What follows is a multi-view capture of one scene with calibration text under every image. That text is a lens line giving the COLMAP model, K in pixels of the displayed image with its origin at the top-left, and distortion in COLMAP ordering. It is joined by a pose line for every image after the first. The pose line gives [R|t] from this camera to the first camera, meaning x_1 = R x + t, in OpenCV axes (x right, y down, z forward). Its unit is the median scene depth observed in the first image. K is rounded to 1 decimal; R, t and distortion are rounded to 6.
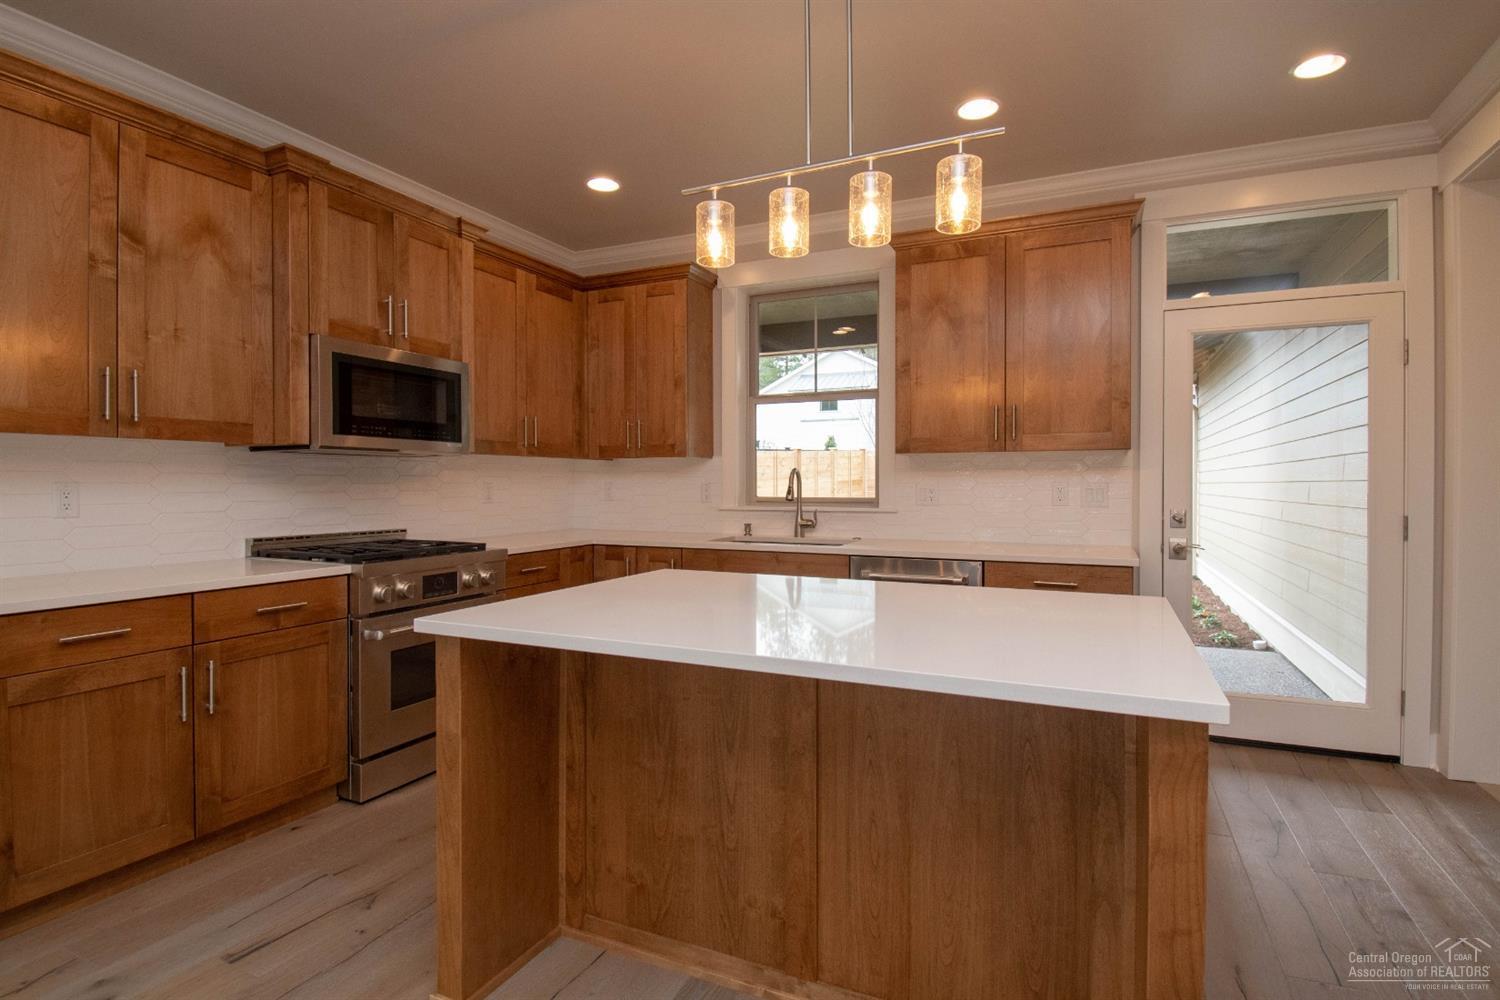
lens RADIAL K [[764.7, 0, 709.6], [0, 764.7, 500.4], [0, 0, 1]] dist [-0.018775, -0.001224]
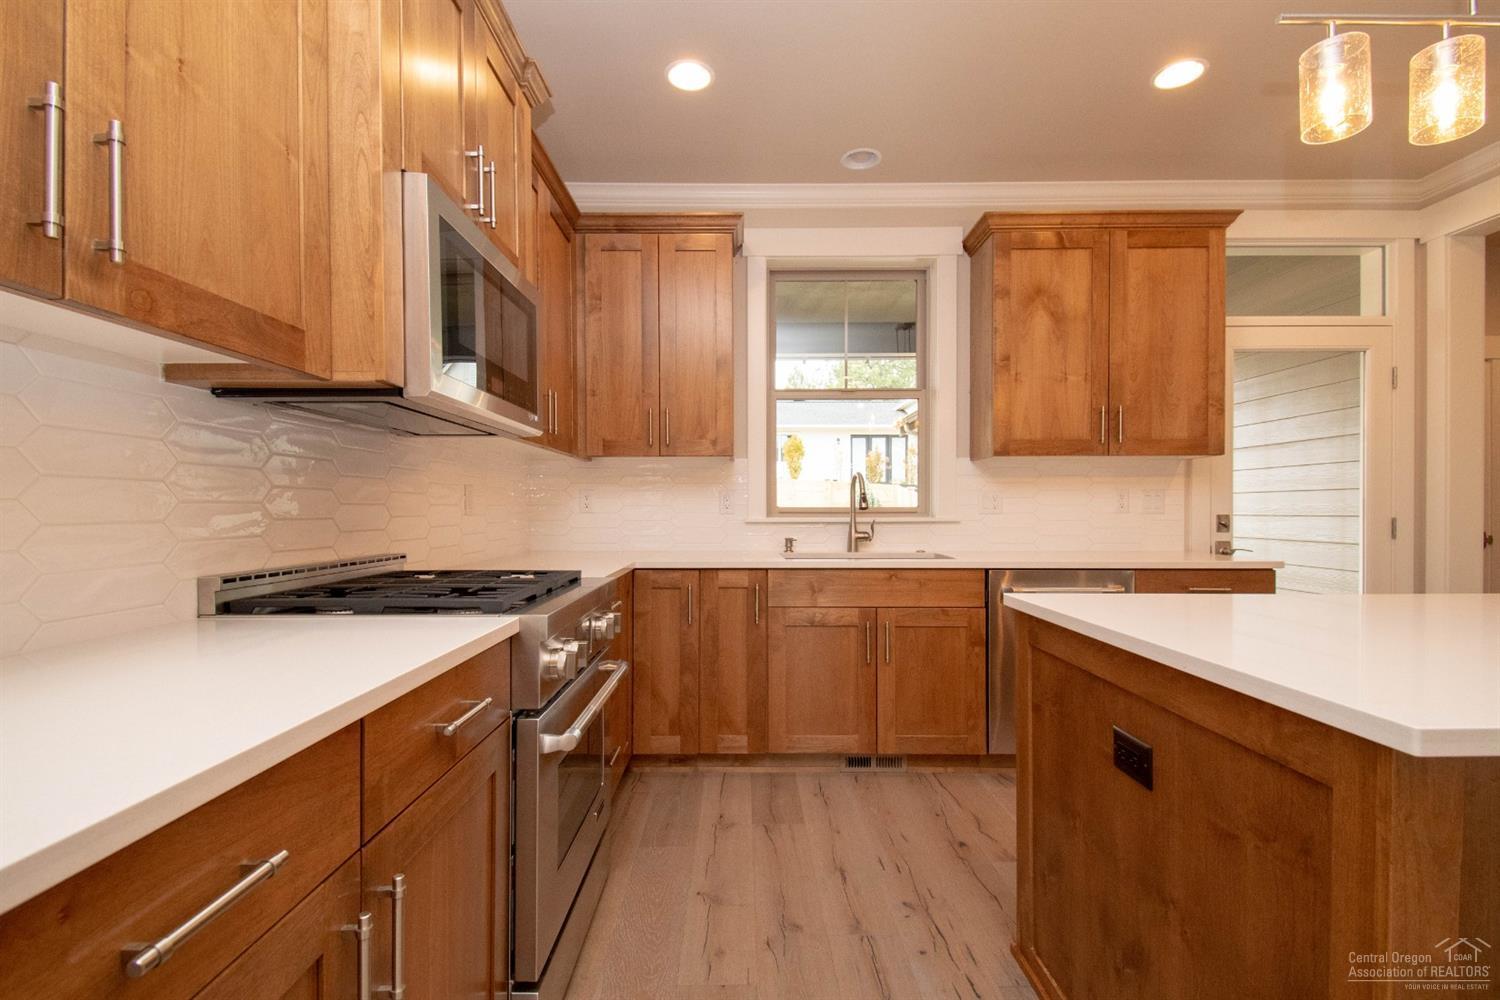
lens RADIAL K [[730.7, 0, 764.6], [0, 730.7, 521.8], [0, 0, 1]] dist [-0.005199, -0.008776]
pose [[0.906783, -0.008899, 0.421504, -0.420521], [0.008989, 0.999958, 0.001773, 0.014812], [-0.421502, 0.002181, 0.906825, 0.374313]]
